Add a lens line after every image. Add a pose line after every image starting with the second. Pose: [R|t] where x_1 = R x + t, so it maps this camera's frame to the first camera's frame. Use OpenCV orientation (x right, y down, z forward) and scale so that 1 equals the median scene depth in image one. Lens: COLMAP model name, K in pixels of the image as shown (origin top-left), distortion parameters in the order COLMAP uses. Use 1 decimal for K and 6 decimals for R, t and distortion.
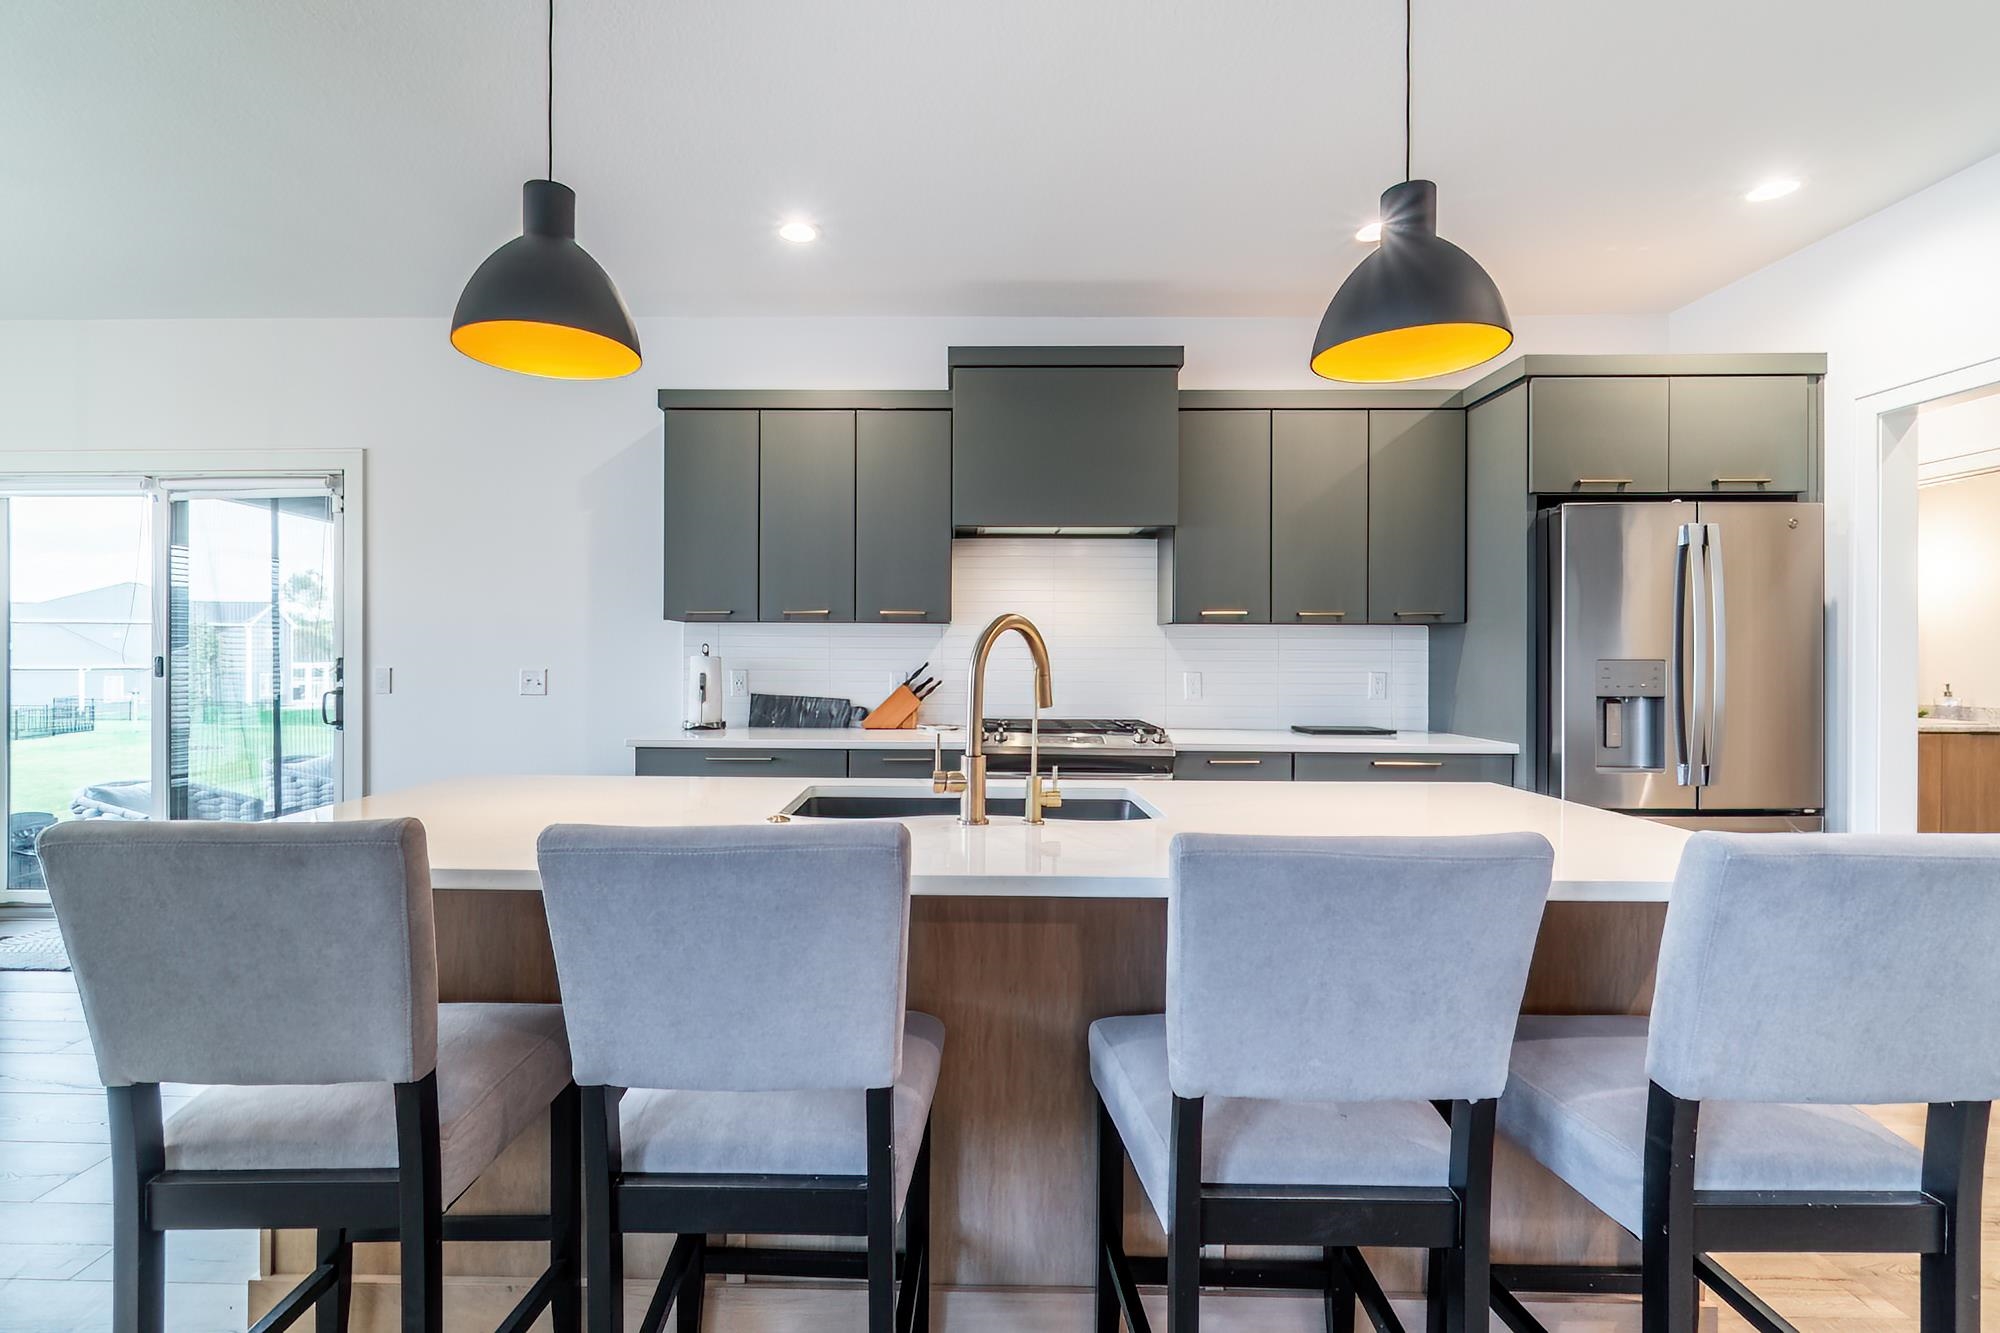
lens RADIAL K [[878.6, 0, 979.1], [0, 878.6, 666.8], [0, 0, 1]] dist [-0.009438, 0.003058]
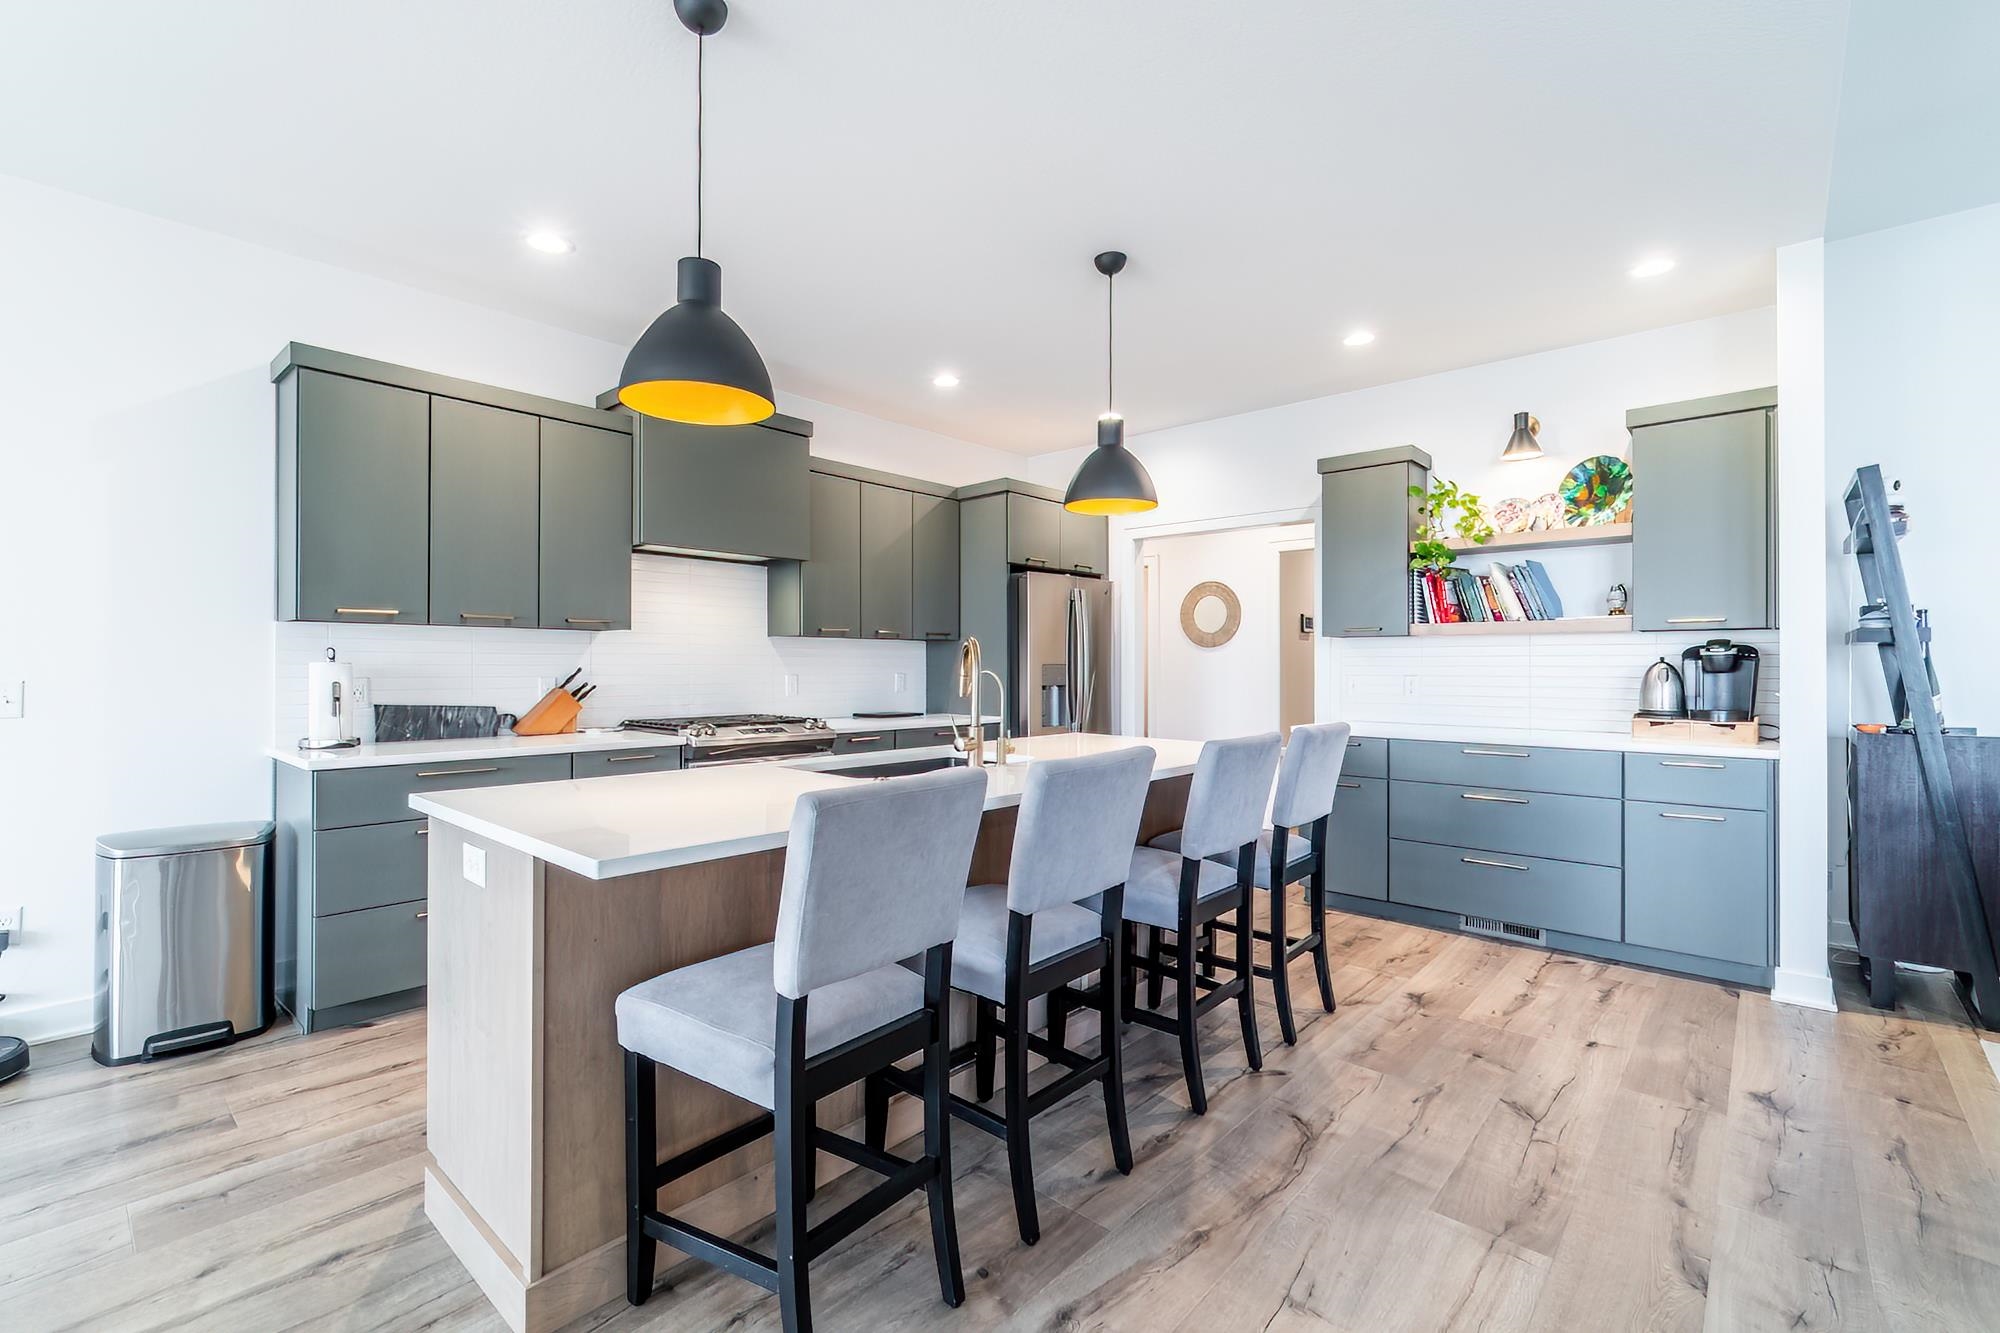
lens RADIAL K [[878.6, 0, 984.1], [0, 878.6, 663.6], [0, 0, 1]] dist [-0.009438, 0.003058]
pose [[0.656374, -0.002593, 0.754431, -0.527751], [0.006517, 0.999976, -0.002234, -0.004790], [-0.754408, 0.006383, 0.656375, -0.035282]]
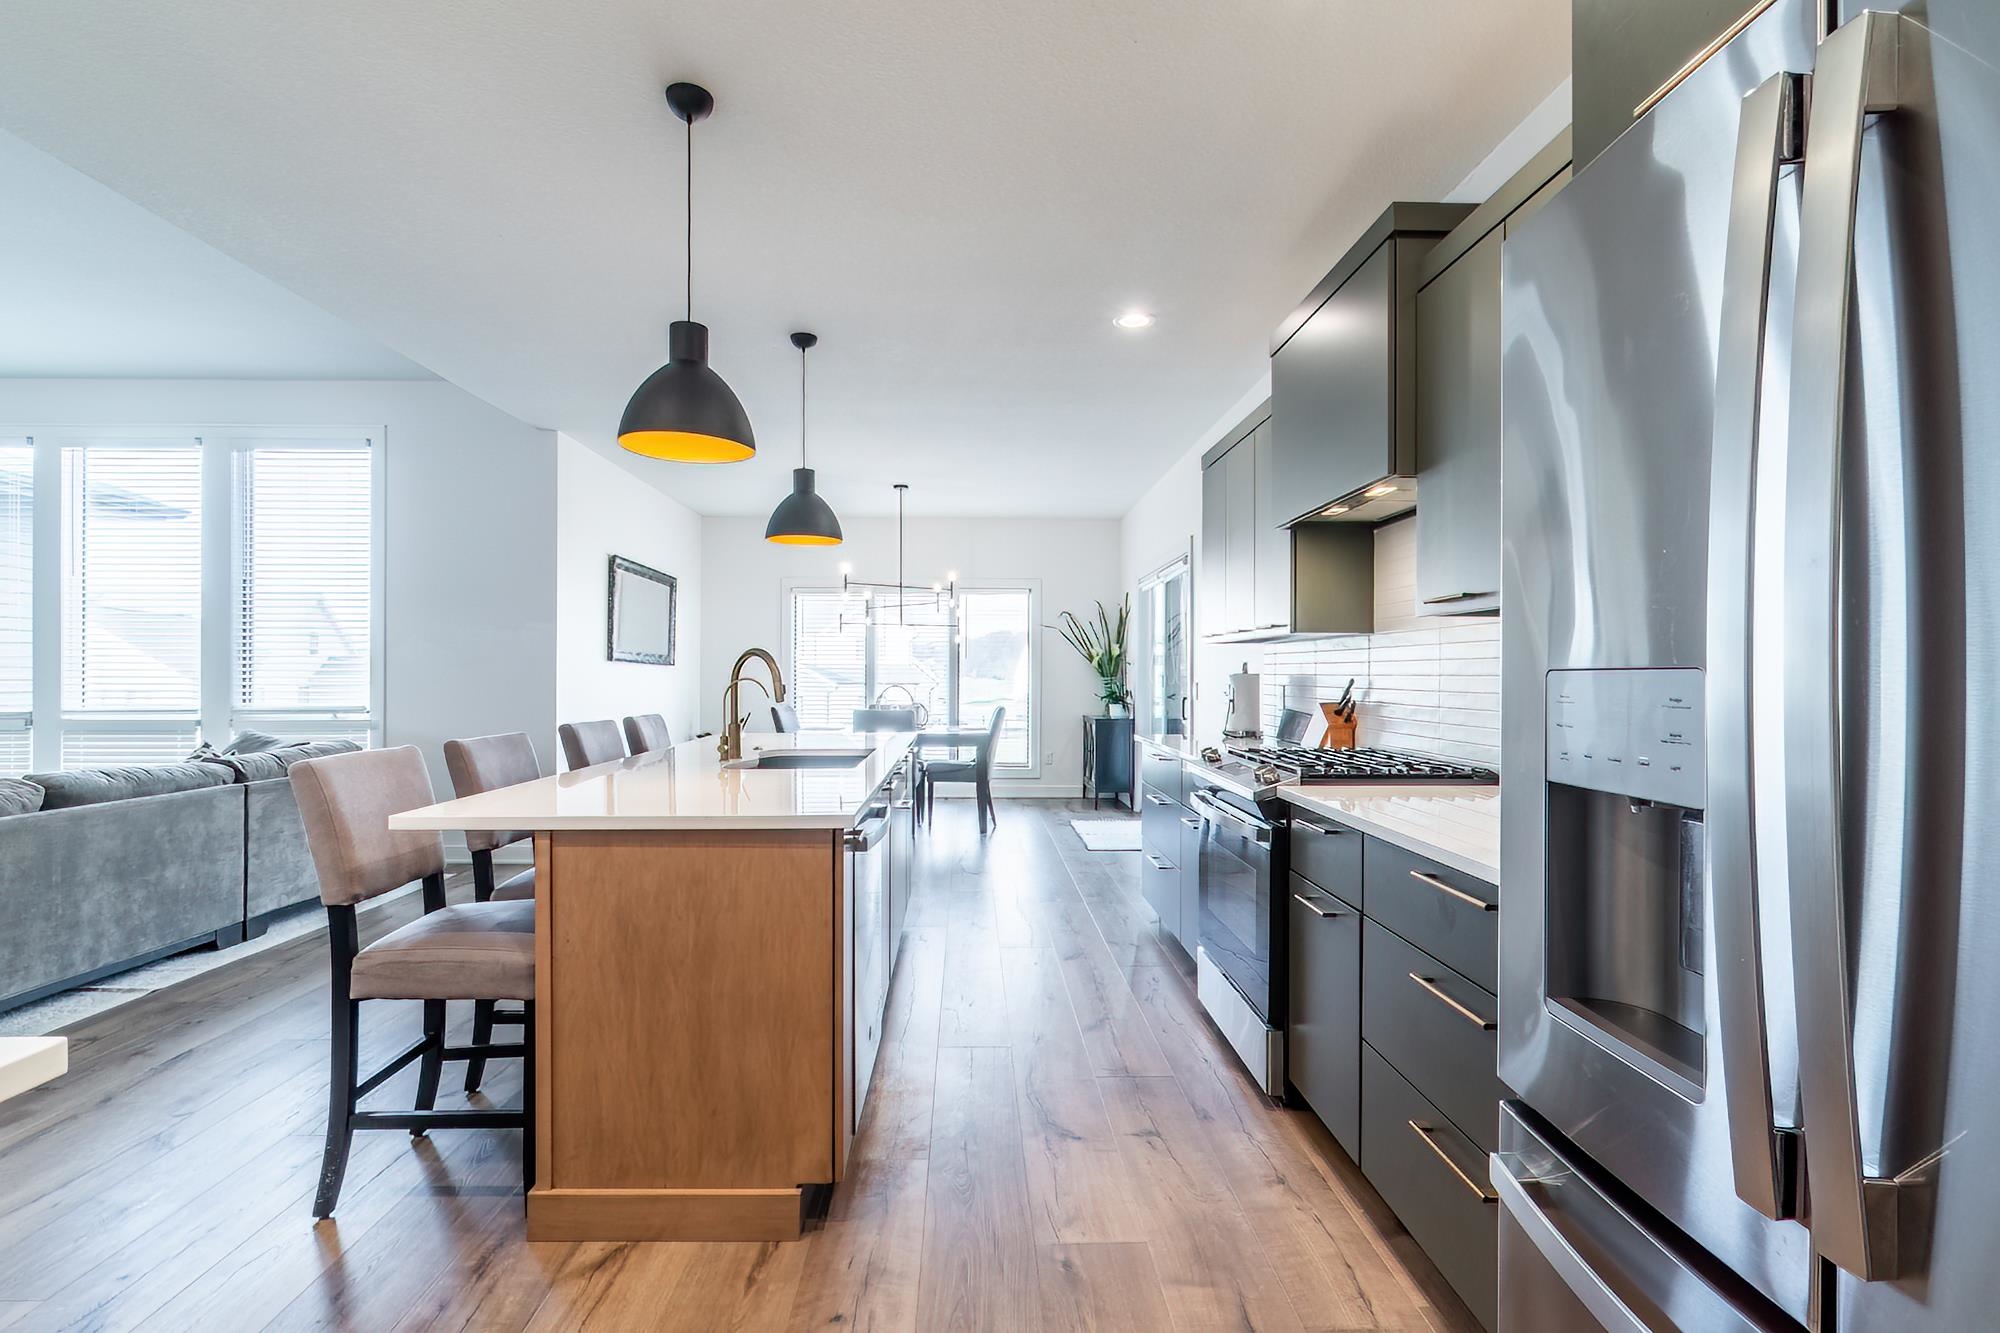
lens RADIAL K [[878.6, 0, 990.3], [0, 878.6, 680.2], [0, 0, 1]] dist [-0.009438, 0.003058]
pose [[0.047636, 0.002164, -0.998862, 0.795008], [-0.008912, 0.999959, 0.001742, -0.001528], [0.998825, 0.008819, 0.047653, 0.608628]]
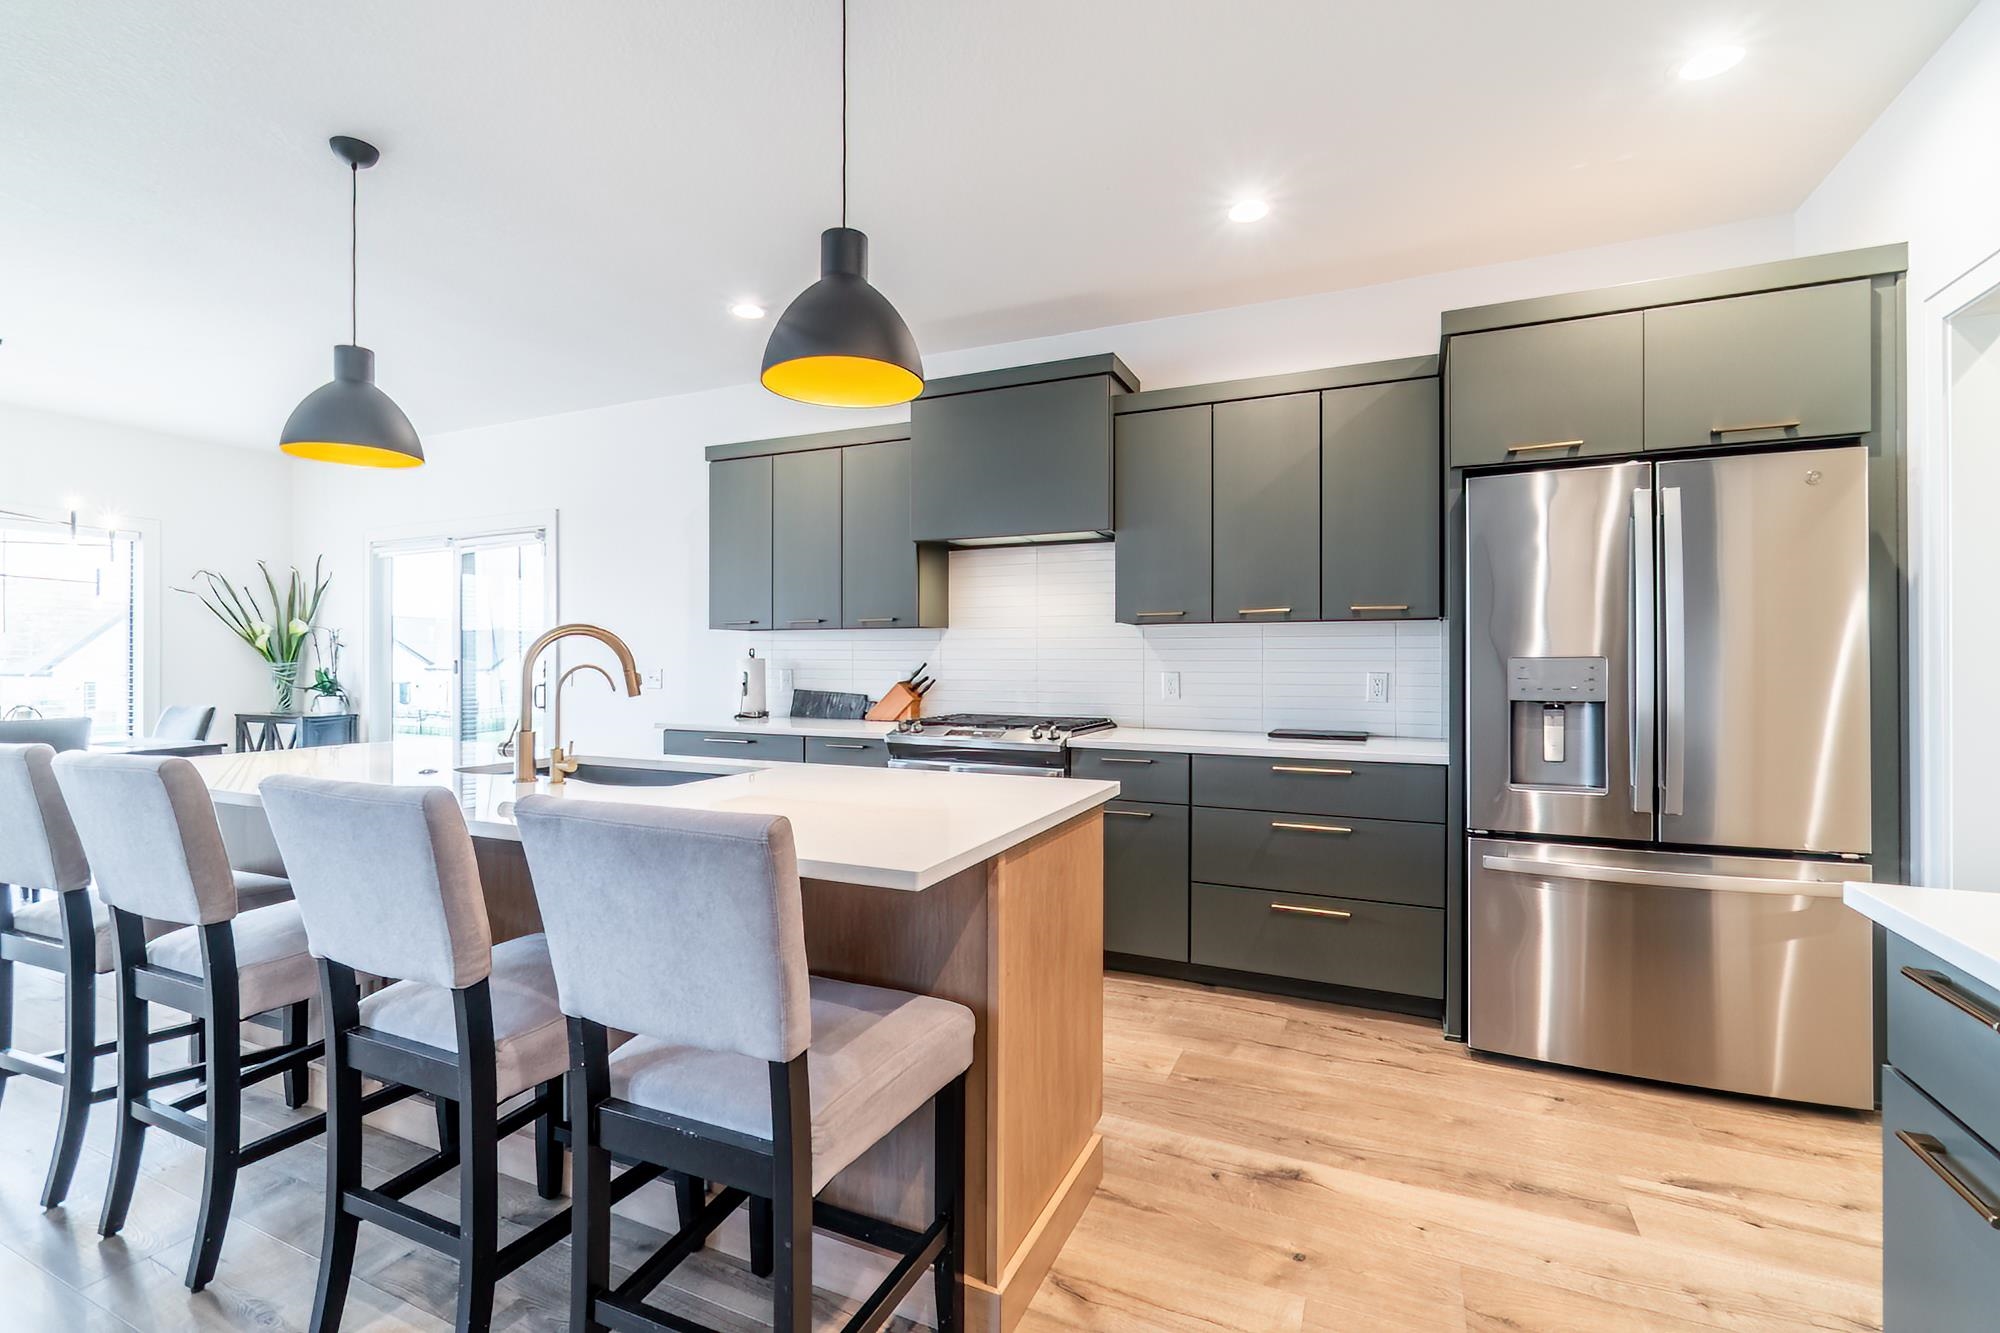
lens RADIAL K [[878.6, 0, 971.2], [0, 878.6, 659.5], [0, 0, 1]] dist [-0.009438, 0.003058]
pose [[0.915910, -0.004560, -0.401357, 0.445773], [0.001335, 0.999965, -0.008315, 0.000253], [0.401380, 0.007080, 0.915884, 0.003323]]
